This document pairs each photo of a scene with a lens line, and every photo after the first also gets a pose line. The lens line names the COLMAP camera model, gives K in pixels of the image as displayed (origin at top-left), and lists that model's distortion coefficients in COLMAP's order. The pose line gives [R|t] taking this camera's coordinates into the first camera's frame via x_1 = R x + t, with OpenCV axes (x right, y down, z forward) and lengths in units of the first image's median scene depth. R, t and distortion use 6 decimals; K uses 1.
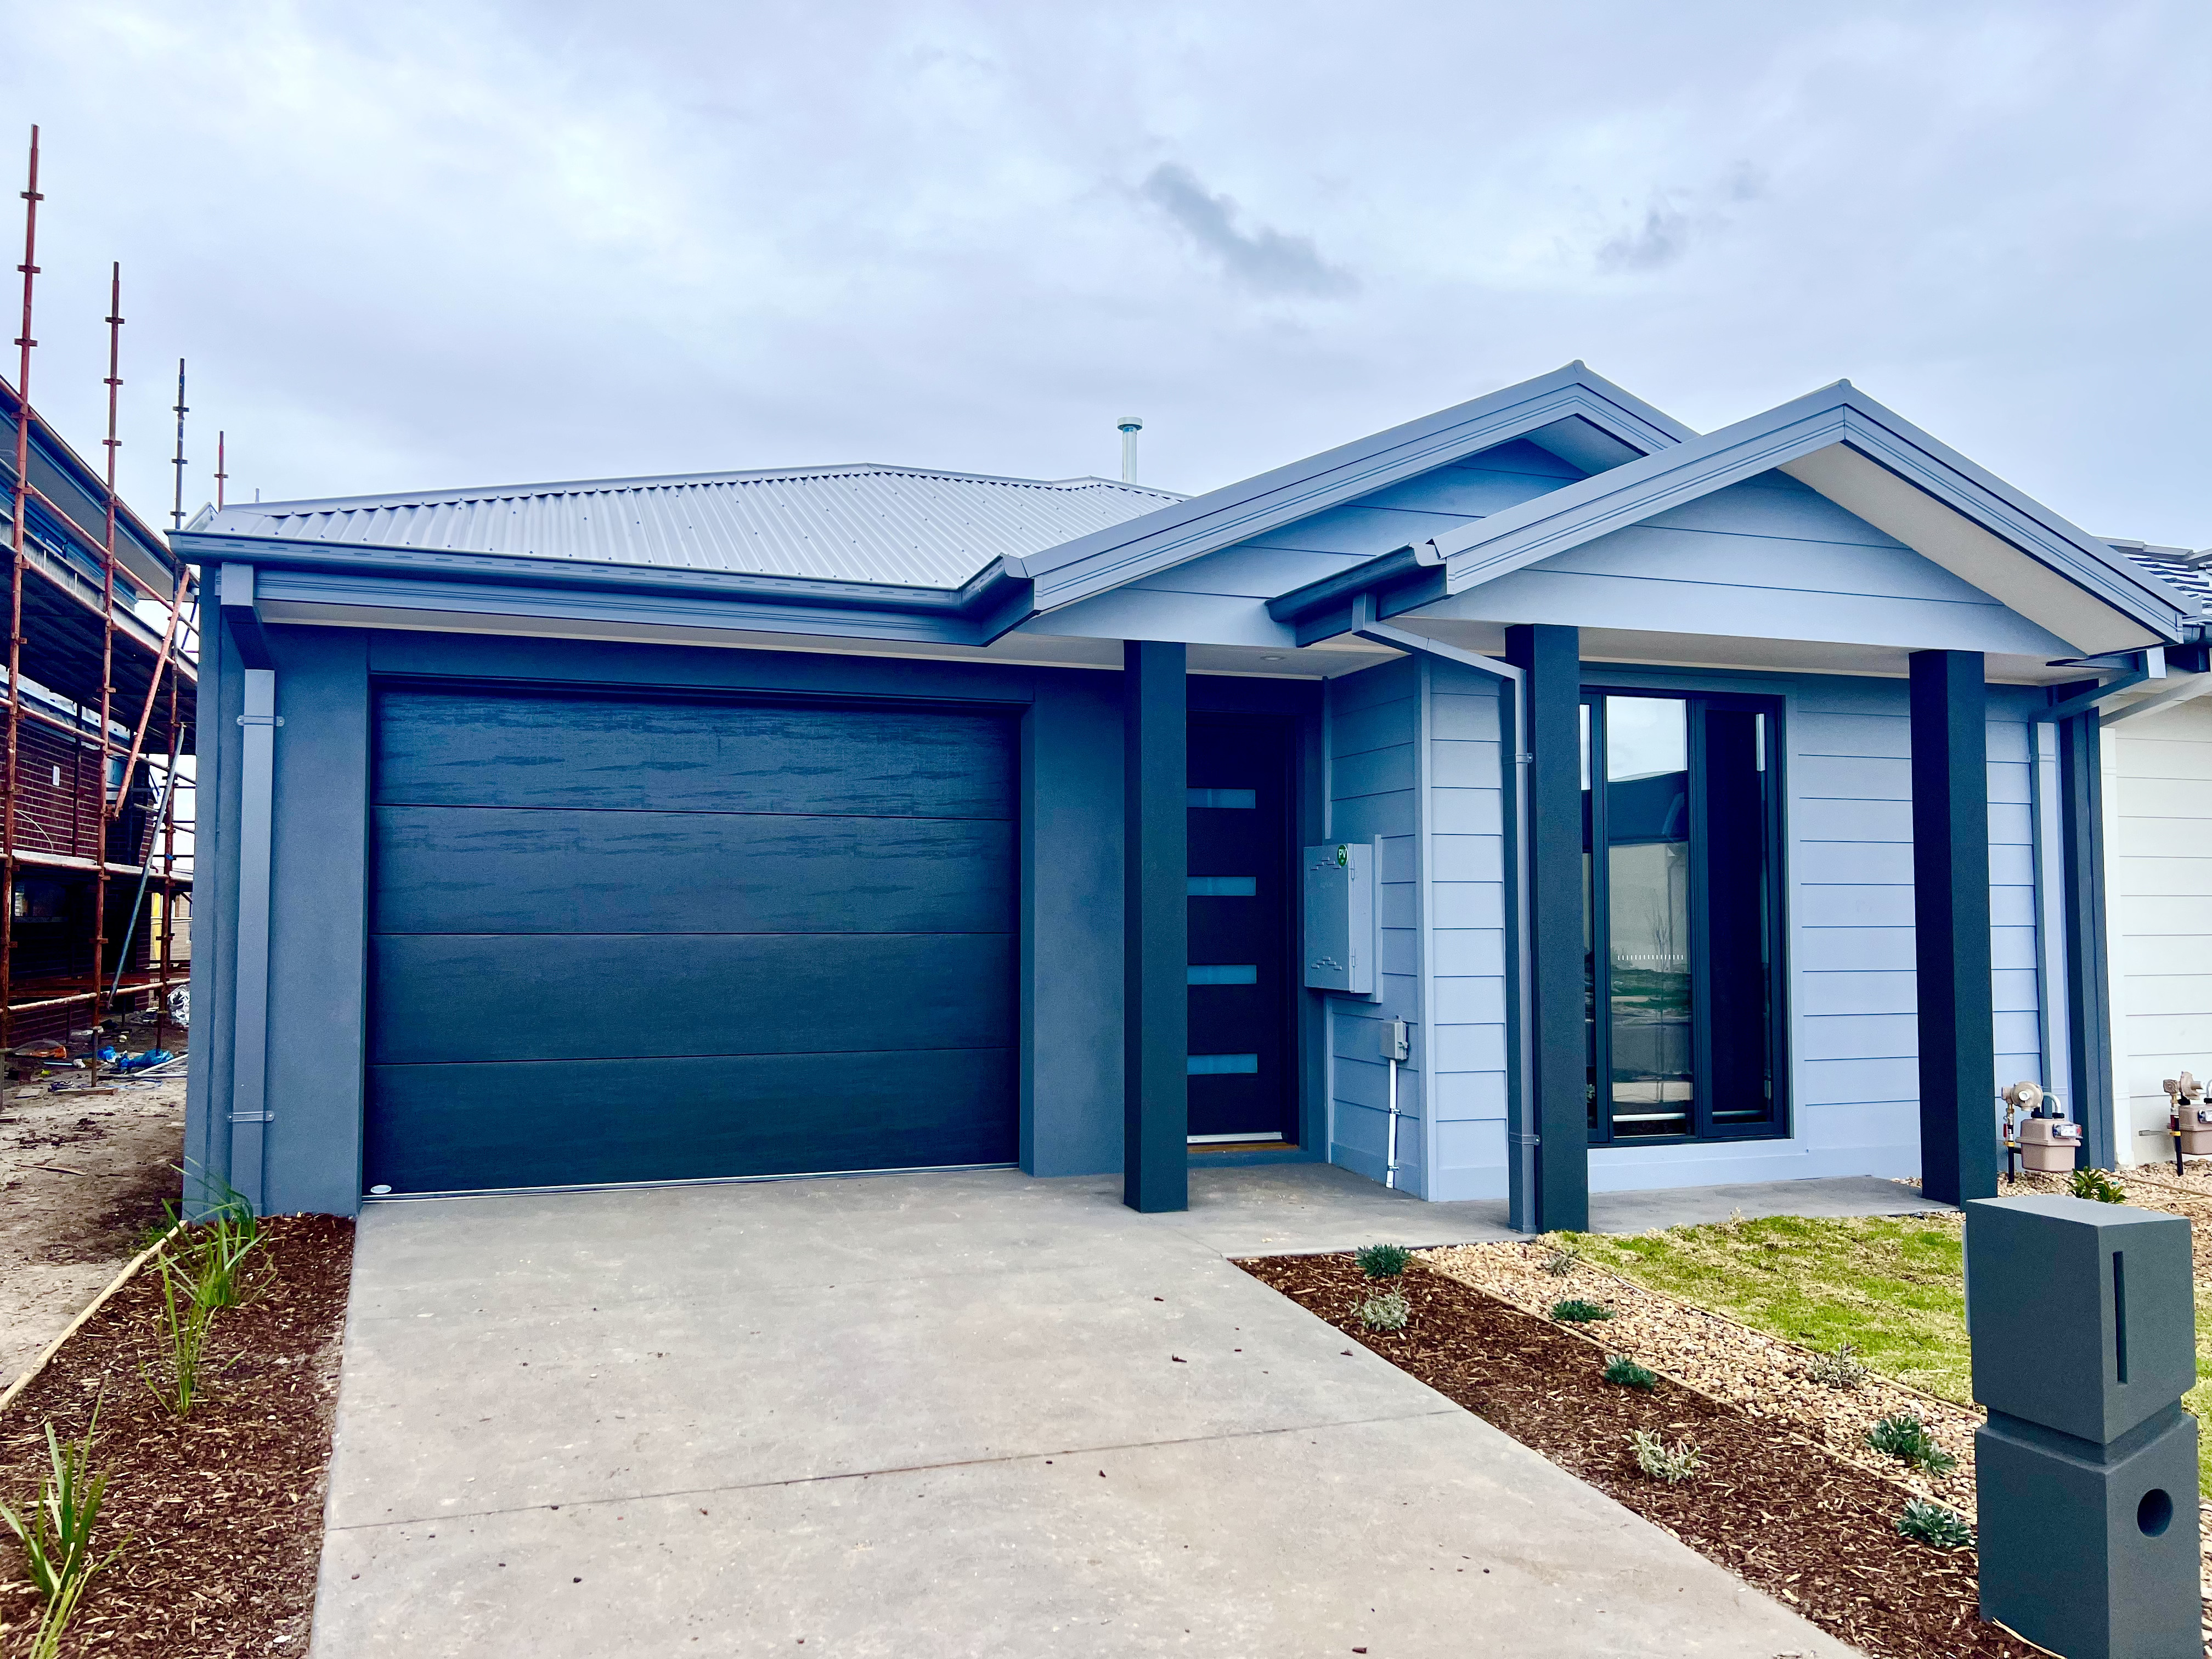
lens RADIAL K [[1652.1, 0, 1106.0], [0, 1652.1, 829.5], [0, 0, 1]] dist [0.015121, -0.000860]
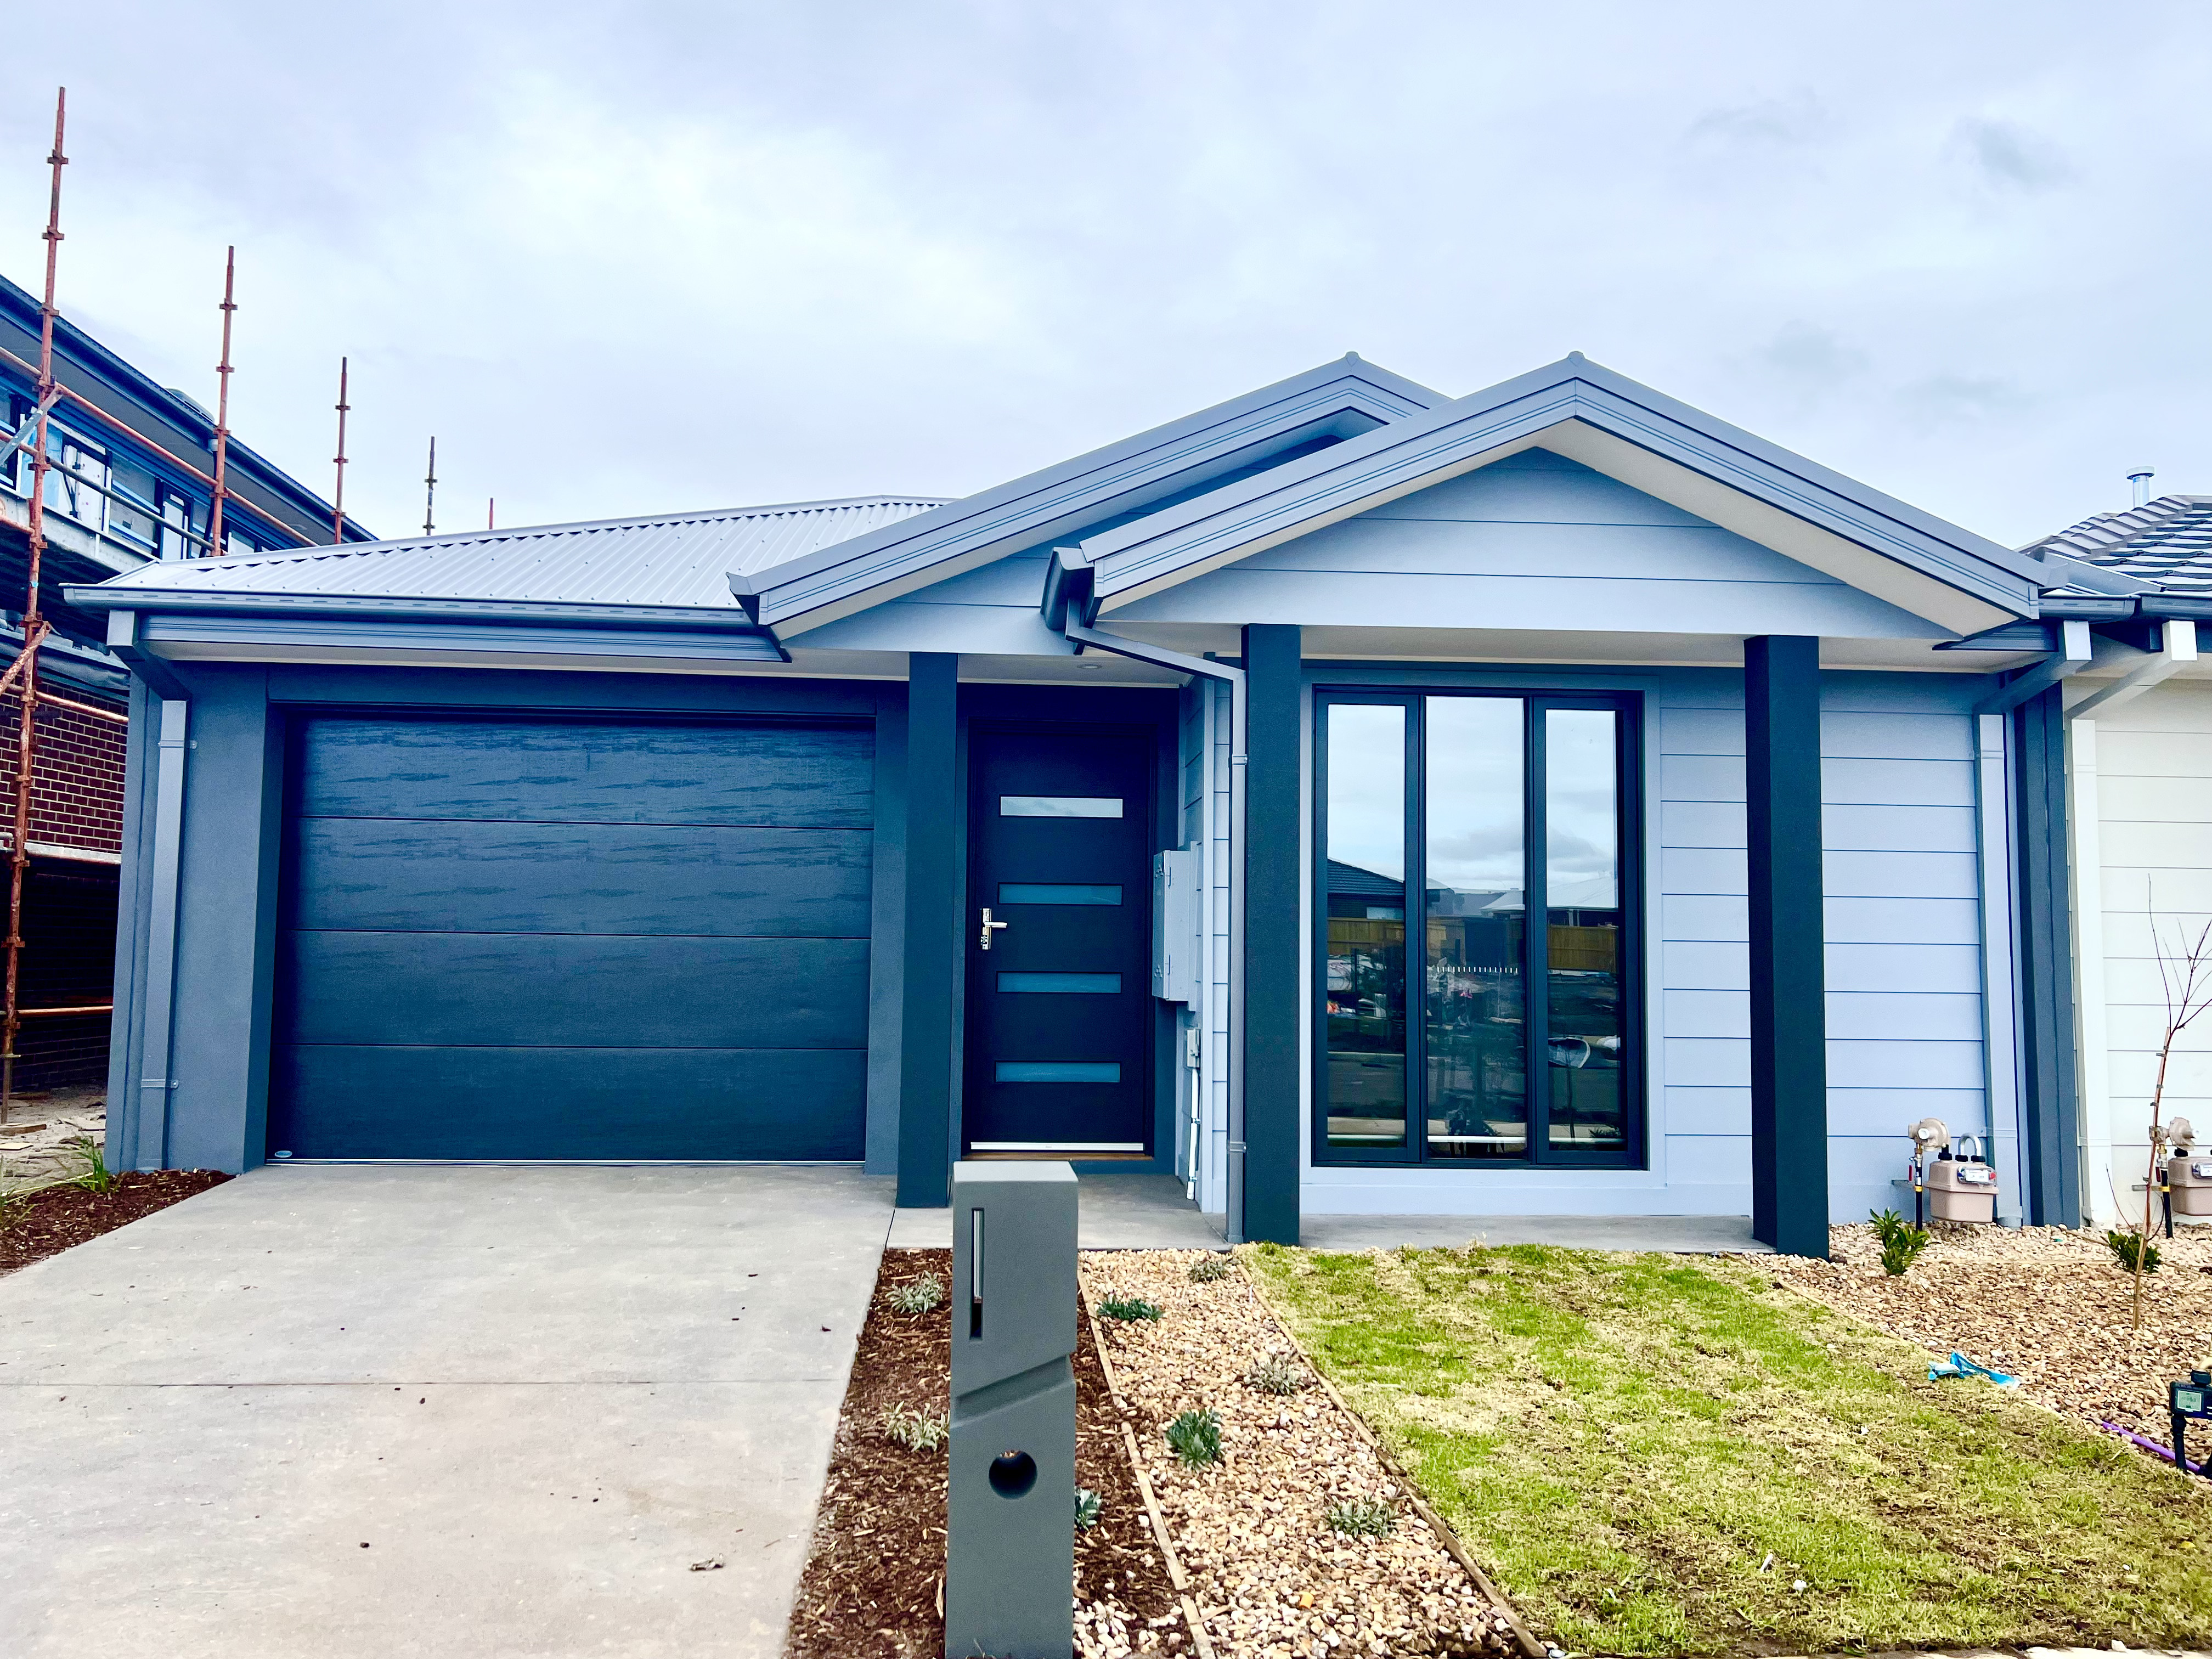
lens RADIAL K [[1706.7, 0, 1106.0], [0, 1706.7, 829.5], [0, 0, 1]] dist [0.025934, -0.002244]
pose [[0.967727, -0.004858, -0.251953, 0.385450], [0.000537, 0.999852, -0.017216, 0.013895], [0.252000, 0.016525, 0.967586, -0.002328]]
